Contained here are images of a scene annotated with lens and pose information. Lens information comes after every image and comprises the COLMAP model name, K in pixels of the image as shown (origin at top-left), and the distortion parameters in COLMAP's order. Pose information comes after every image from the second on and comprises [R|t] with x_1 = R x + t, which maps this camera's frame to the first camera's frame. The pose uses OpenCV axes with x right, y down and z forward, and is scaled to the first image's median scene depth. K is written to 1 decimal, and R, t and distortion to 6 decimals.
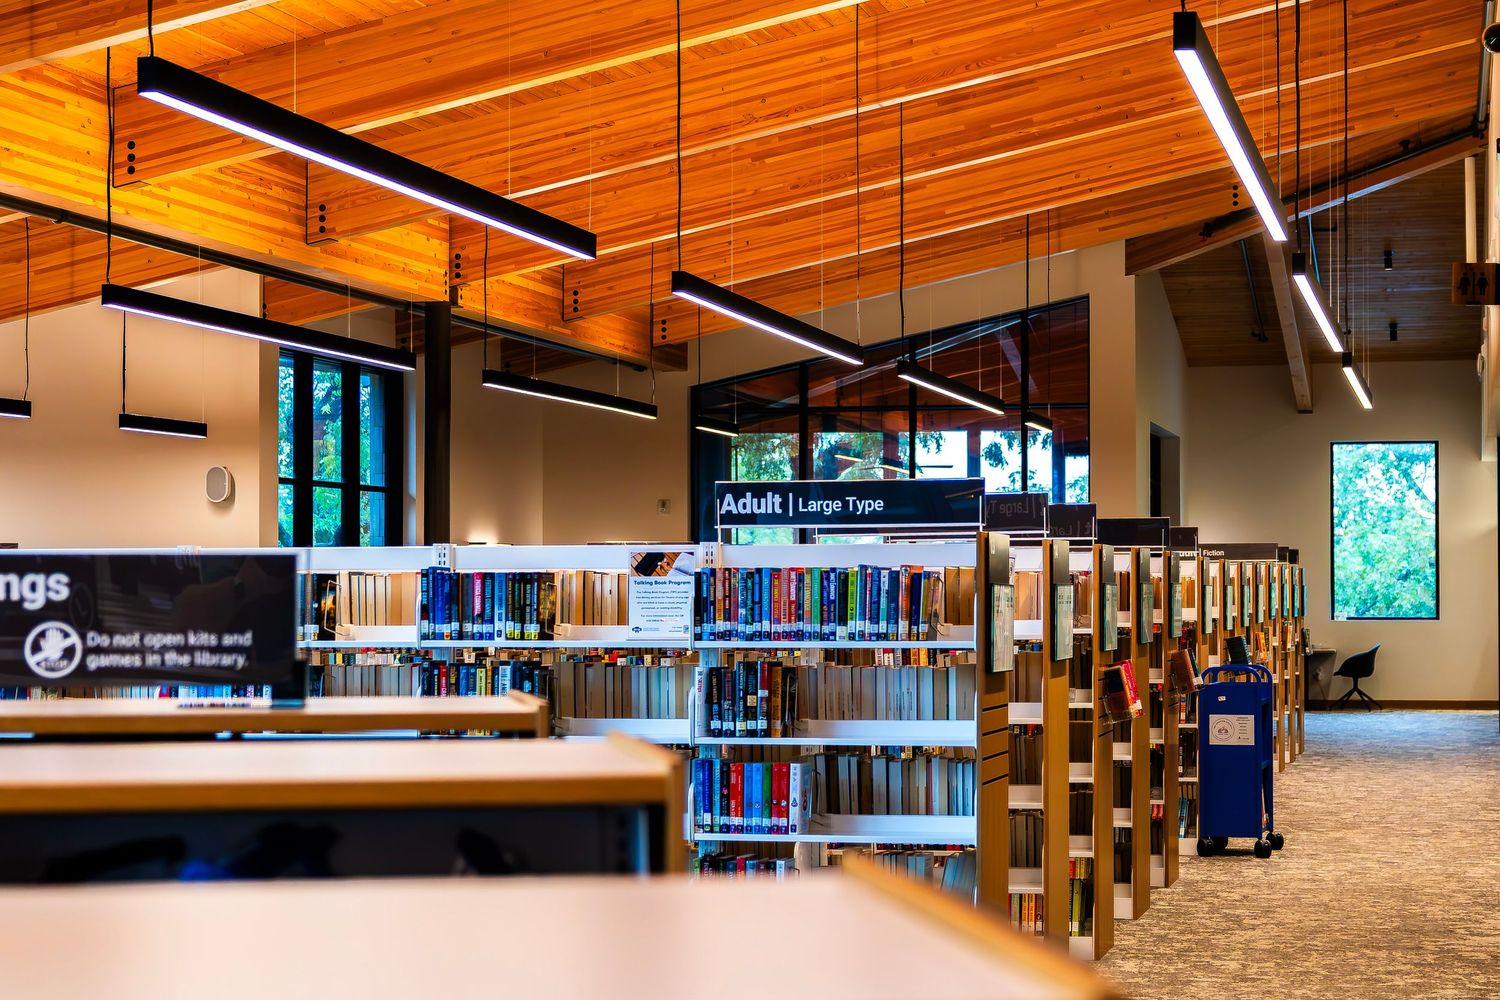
lens RADIAL K [[3053.6, 0, 750.0], [0, 3053.6, 500.0], [0, 0, 1]] dist [-0.008820, -0.055353]
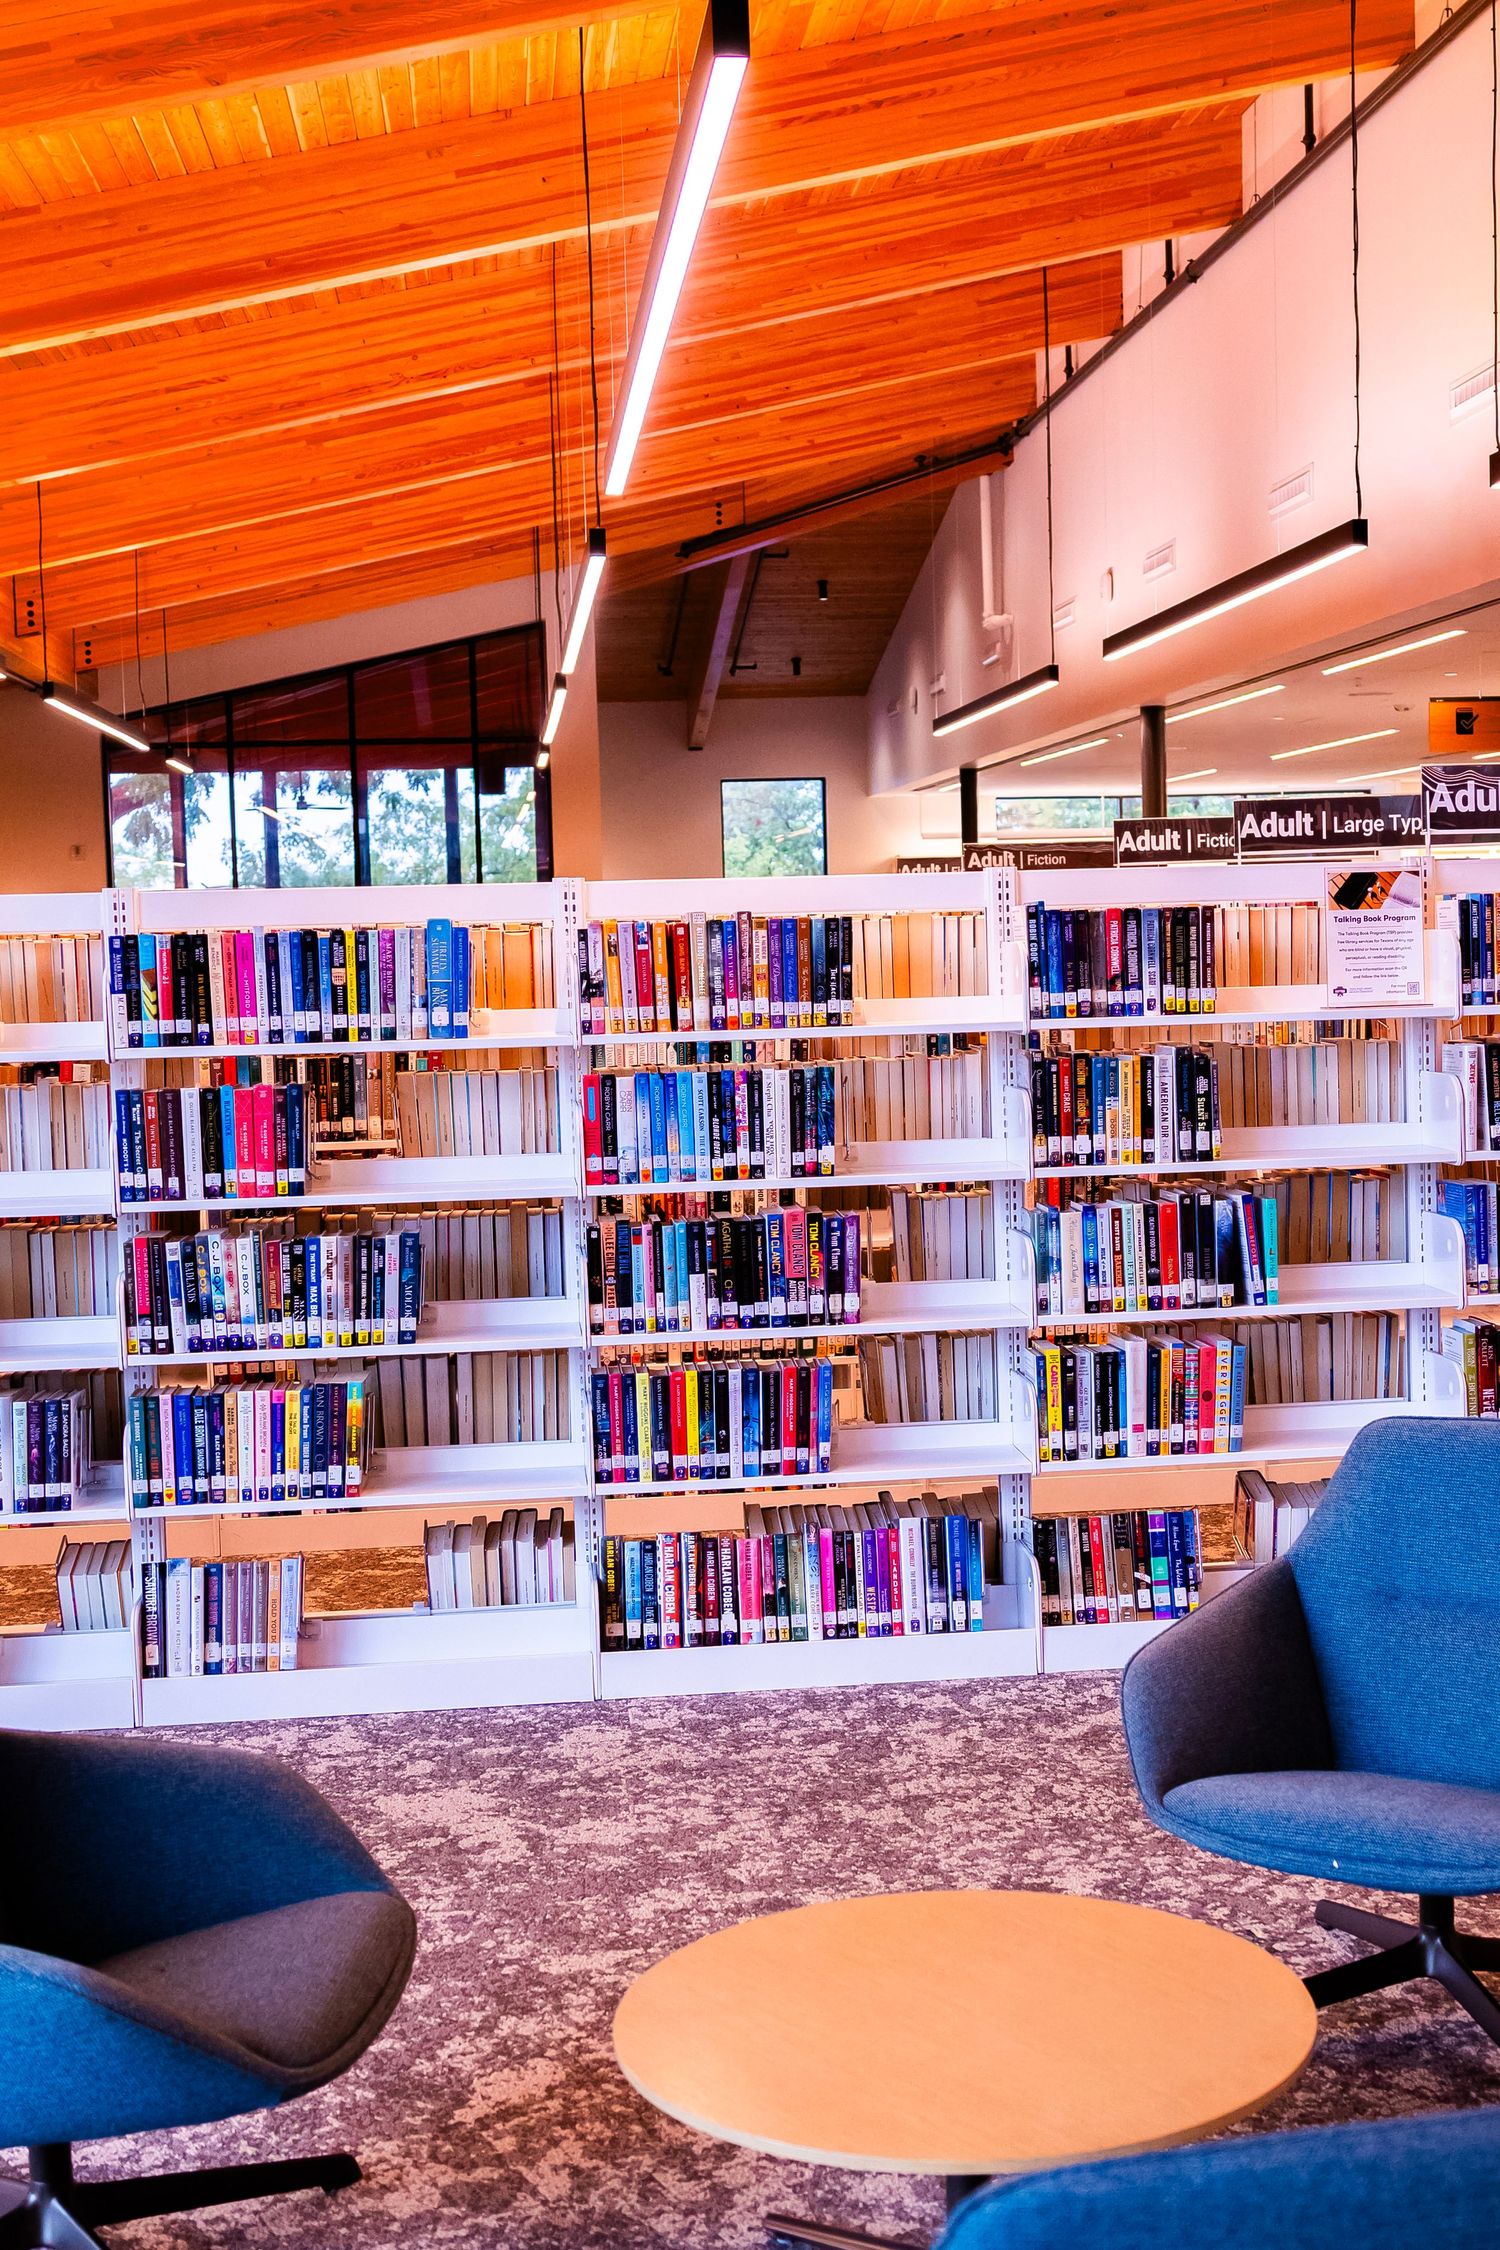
lens RADIAL K [[2804.0, 0, 842.3], [0, 2804.0, 1124.6], [0, 0, 1]] dist [-0.019102, 0.061455]
pose [[0.938285, -0.047751, 0.342550, -0.184081], [0.014292, 0.994930, 0.099546, 0.005081], [-0.345567, -0.088507, 0.934211, 0.253121]]
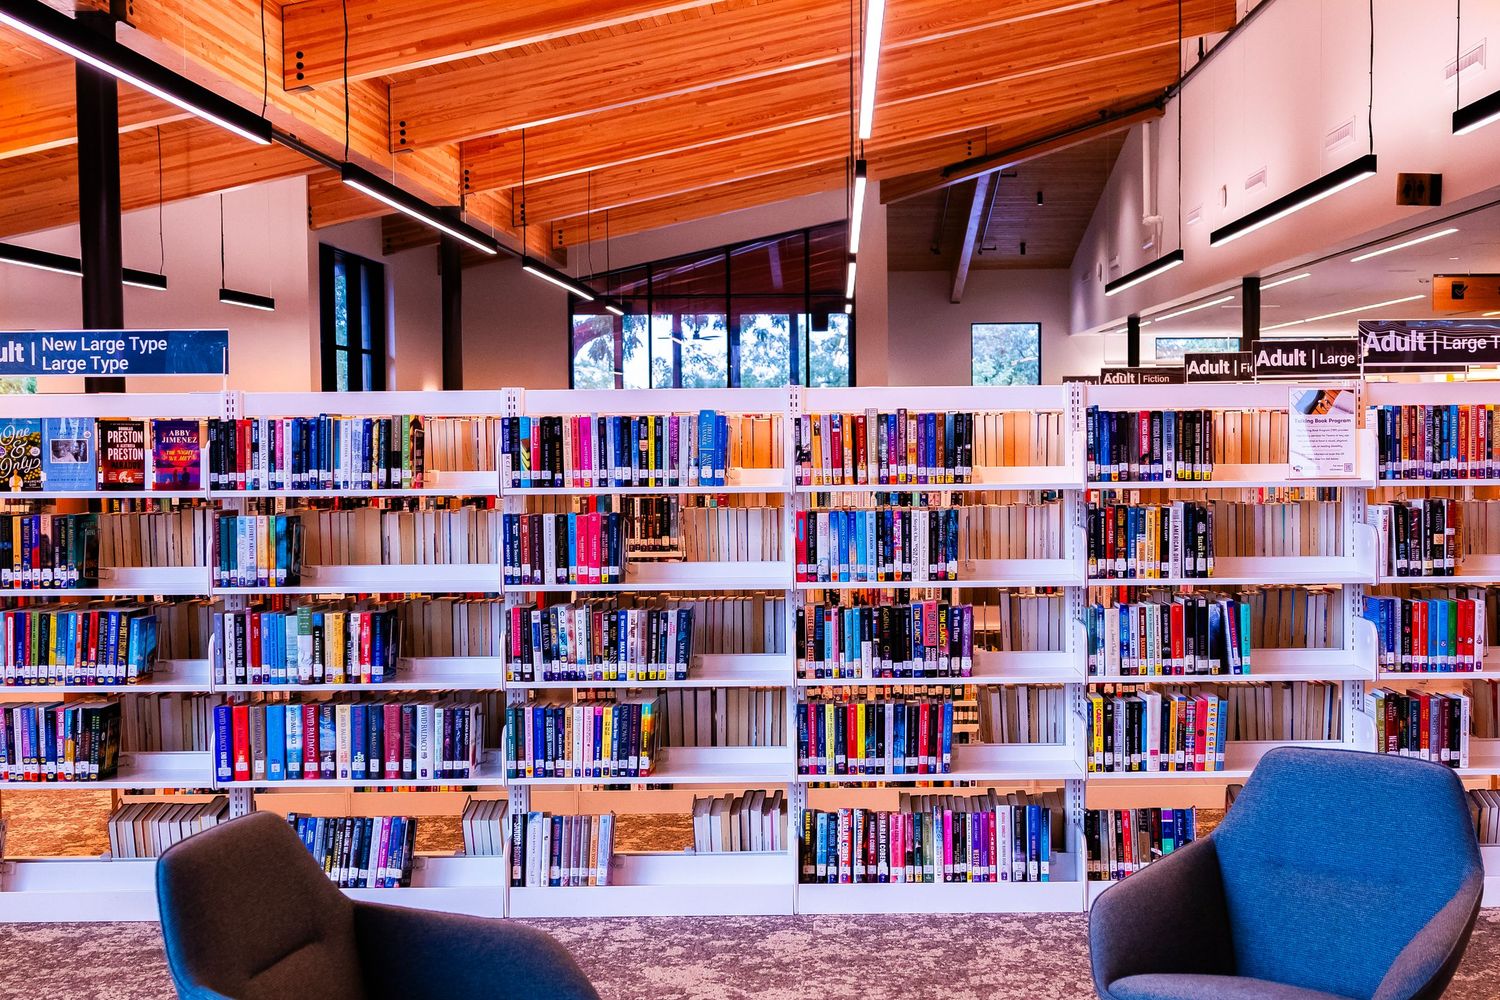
lens RADIAL K [[1869.3, 0, 843.5], [0, 1869.3, 504.7], [0, 0, 1]] dist [-0.019102, 0.061455]
pose [[0.972952, -0.017103, 0.230374, -0.171041], [0.000166, 0.997307, 0.073337, 0.005245], [-0.231008, -0.071315, 0.970335, 0.238612]]
